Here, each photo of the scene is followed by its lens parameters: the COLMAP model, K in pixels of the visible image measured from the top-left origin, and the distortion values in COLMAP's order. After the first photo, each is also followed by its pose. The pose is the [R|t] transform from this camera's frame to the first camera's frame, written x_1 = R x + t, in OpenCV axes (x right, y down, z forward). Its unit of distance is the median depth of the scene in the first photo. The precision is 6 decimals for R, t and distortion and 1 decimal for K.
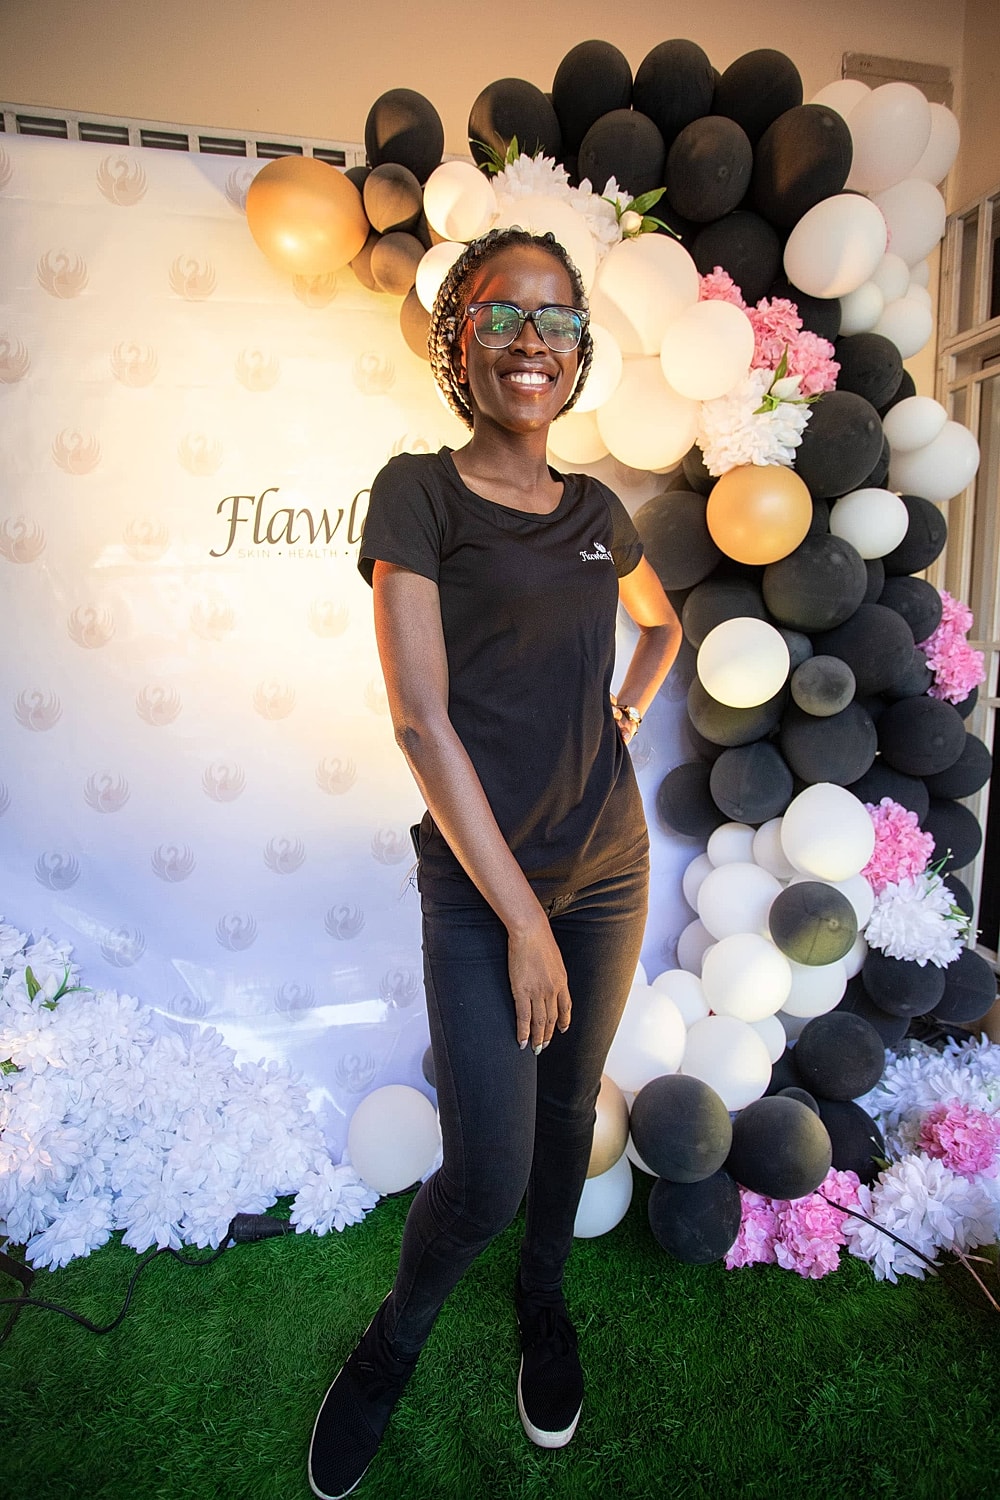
lens RADIAL K [[760.5, 0, 489.0], [0, 760.5, 757.6], [0, 0, 1]] dist [-0.041189, 0.013004]
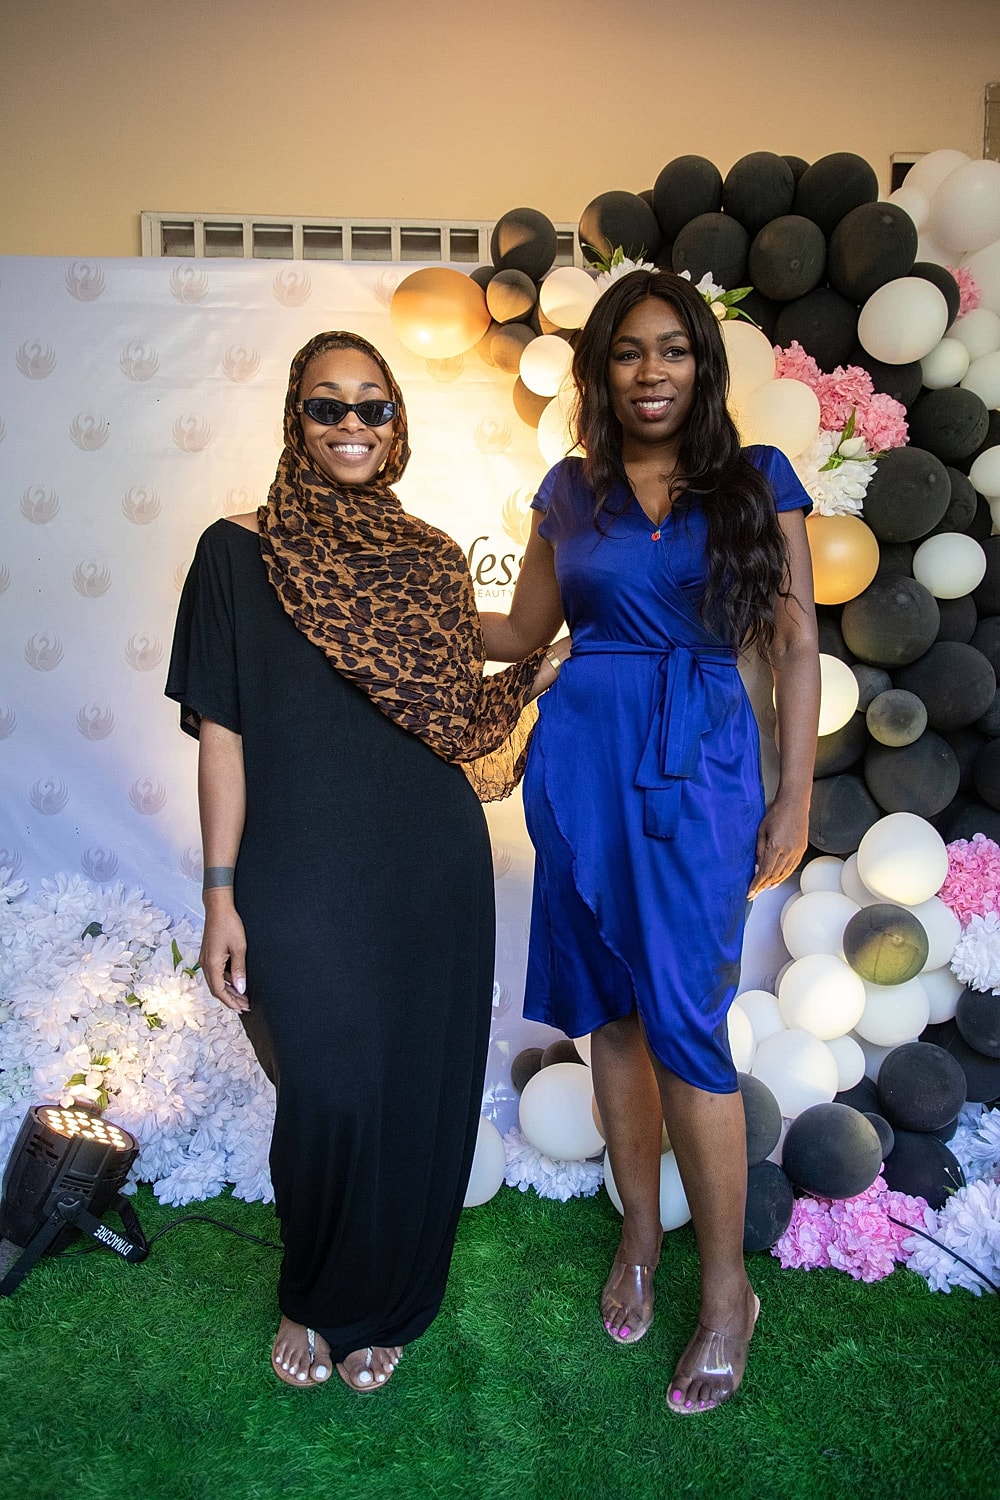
lens RADIAL K [[935.8, 0, 500.2], [0, 935.8, 751.0], [0, 0, 1]] dist [-0.017988, 0.014975]
pose [[0.986402, 0.030464, -0.161502, 0.111052], [-0.044629, 0.995396, -0.084822, 0.090118], [0.158174, 0.090877, 0.983220, -0.376945]]
